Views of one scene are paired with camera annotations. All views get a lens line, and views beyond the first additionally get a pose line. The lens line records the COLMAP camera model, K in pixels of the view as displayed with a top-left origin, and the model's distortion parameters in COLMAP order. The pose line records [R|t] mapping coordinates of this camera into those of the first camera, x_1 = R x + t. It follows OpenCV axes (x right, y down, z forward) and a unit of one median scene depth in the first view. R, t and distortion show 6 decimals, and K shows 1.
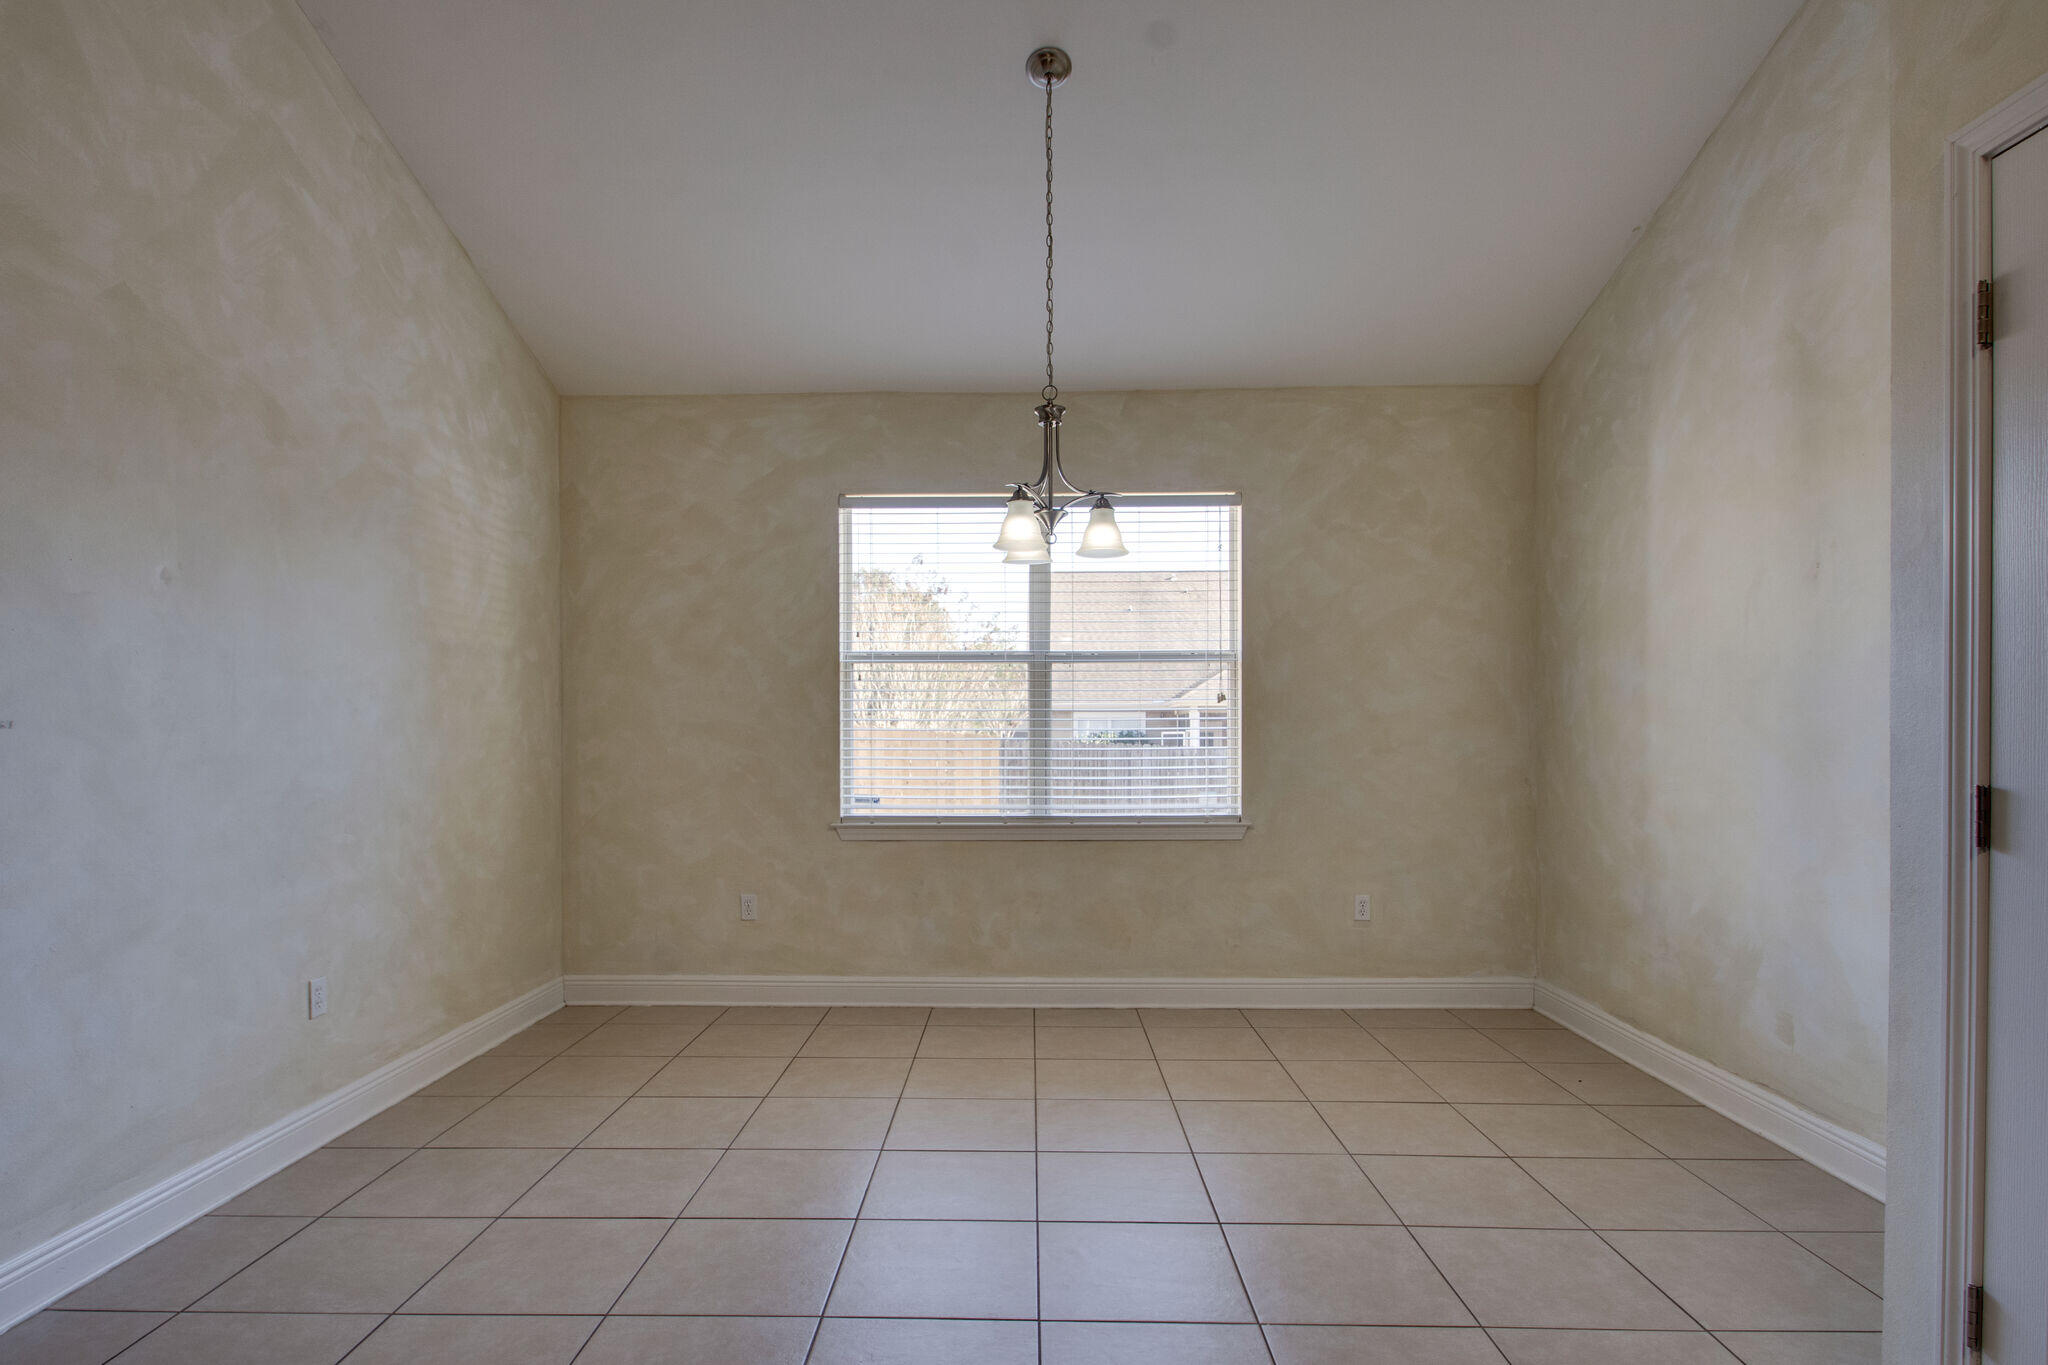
lens RADIAL K [[1026.1, 0, 1018.8], [0, 1026.1, 736.8], [0, 0, 1]] dist [0.003273, -0.000708]
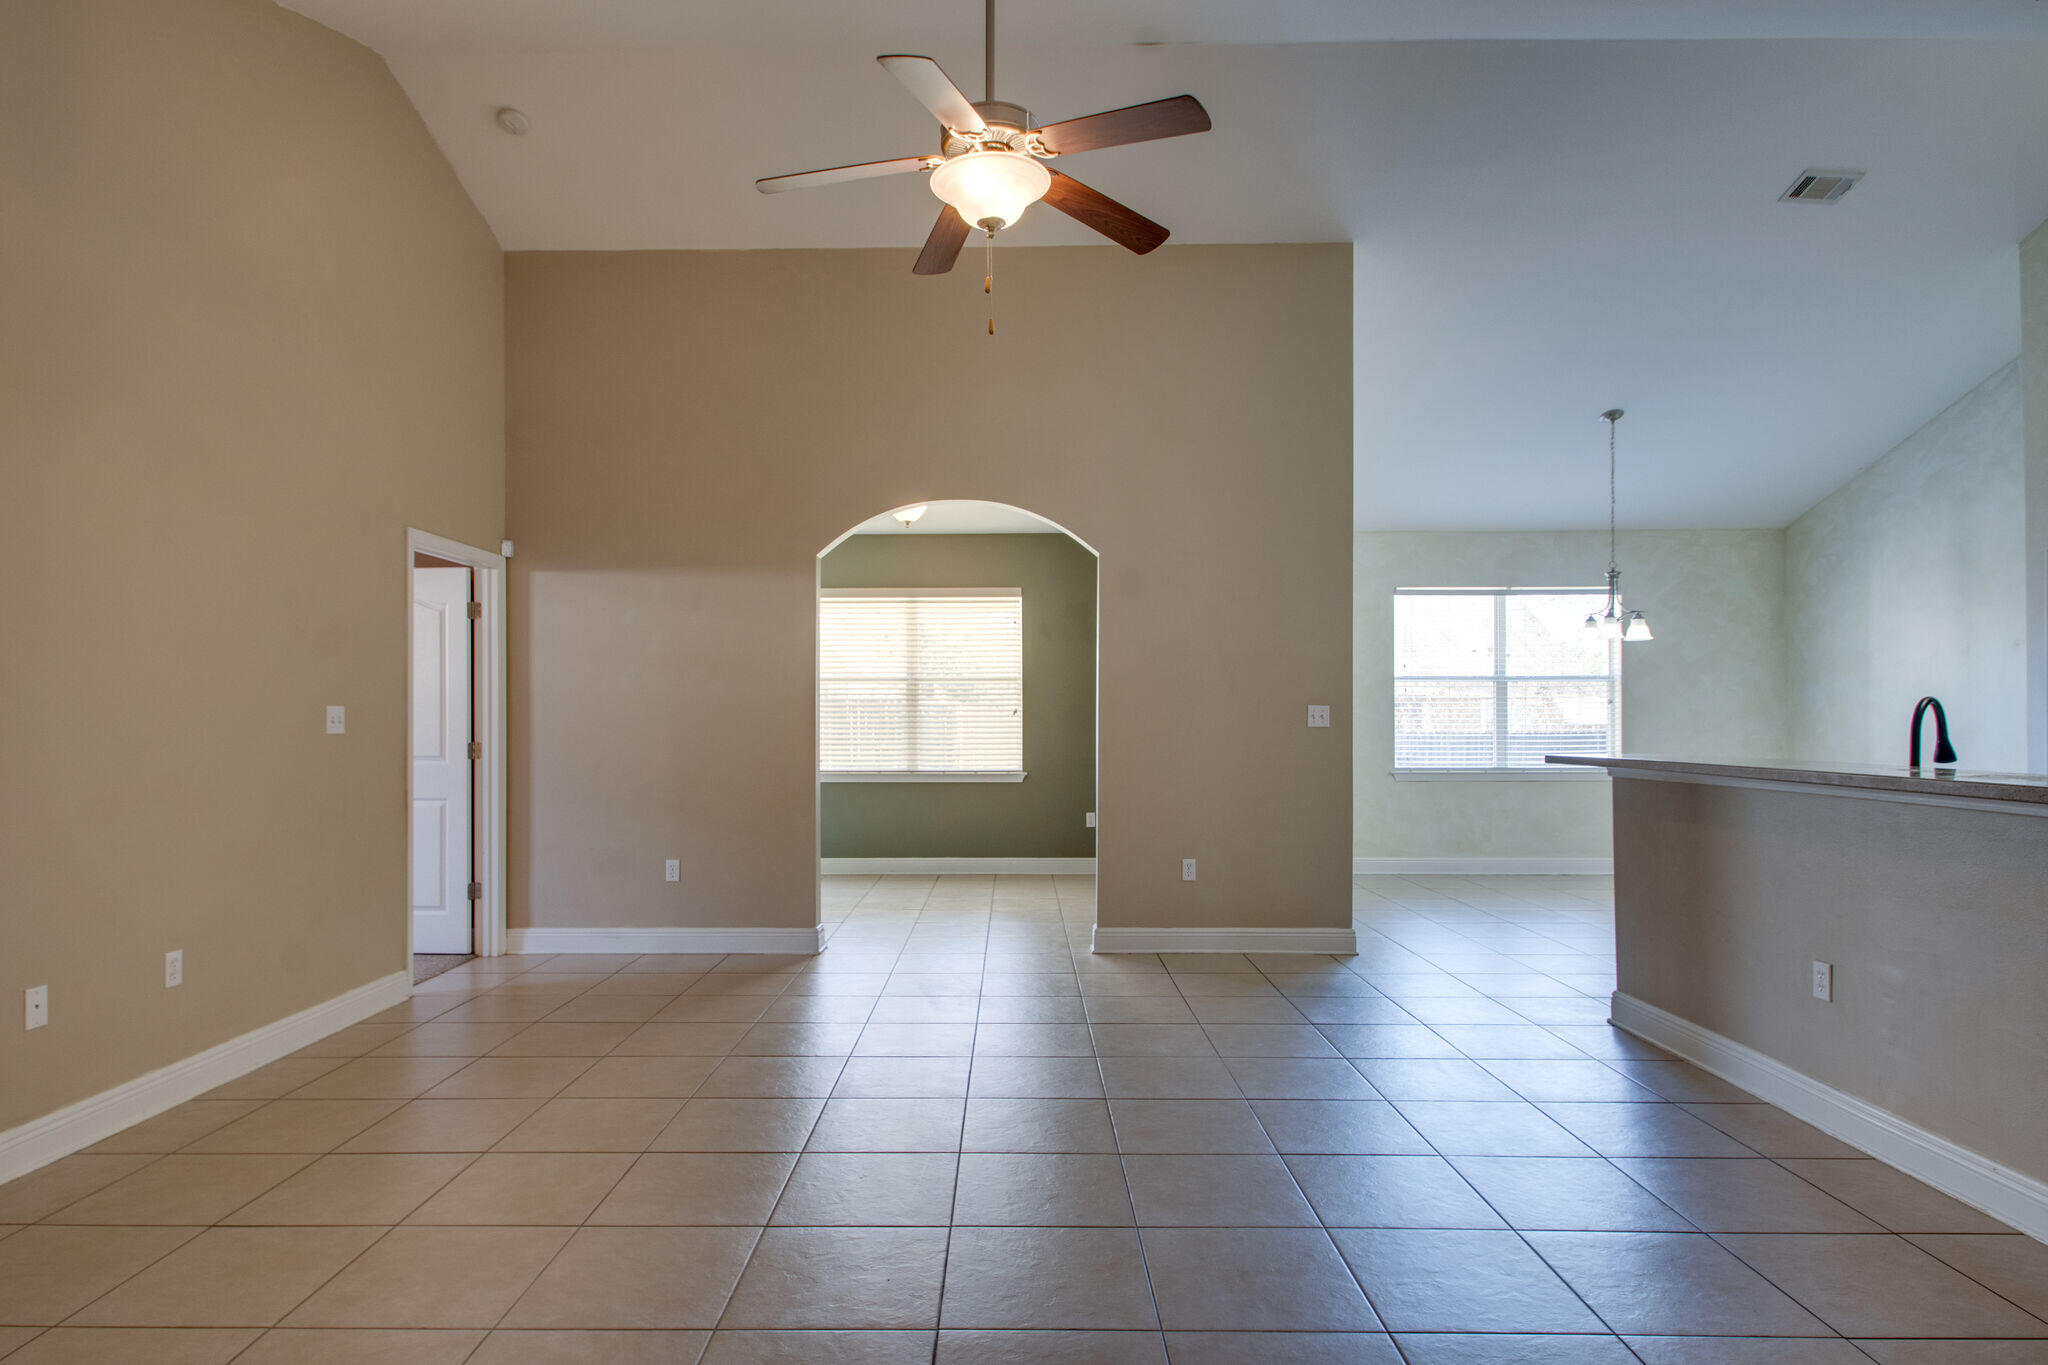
lens RADIAL K [[1037.4, 0, 1017.6], [0, 1037.4, 719.9], [0, 0, 1]] dist [-0.002587, -0.001401]
pose [[1.000000, -0.000646, 0.000677, -0.845866], [0.000649, 0.999992, -0.004047, 0.000425], [-0.000675, 0.004047, 0.999992, -0.817756]]
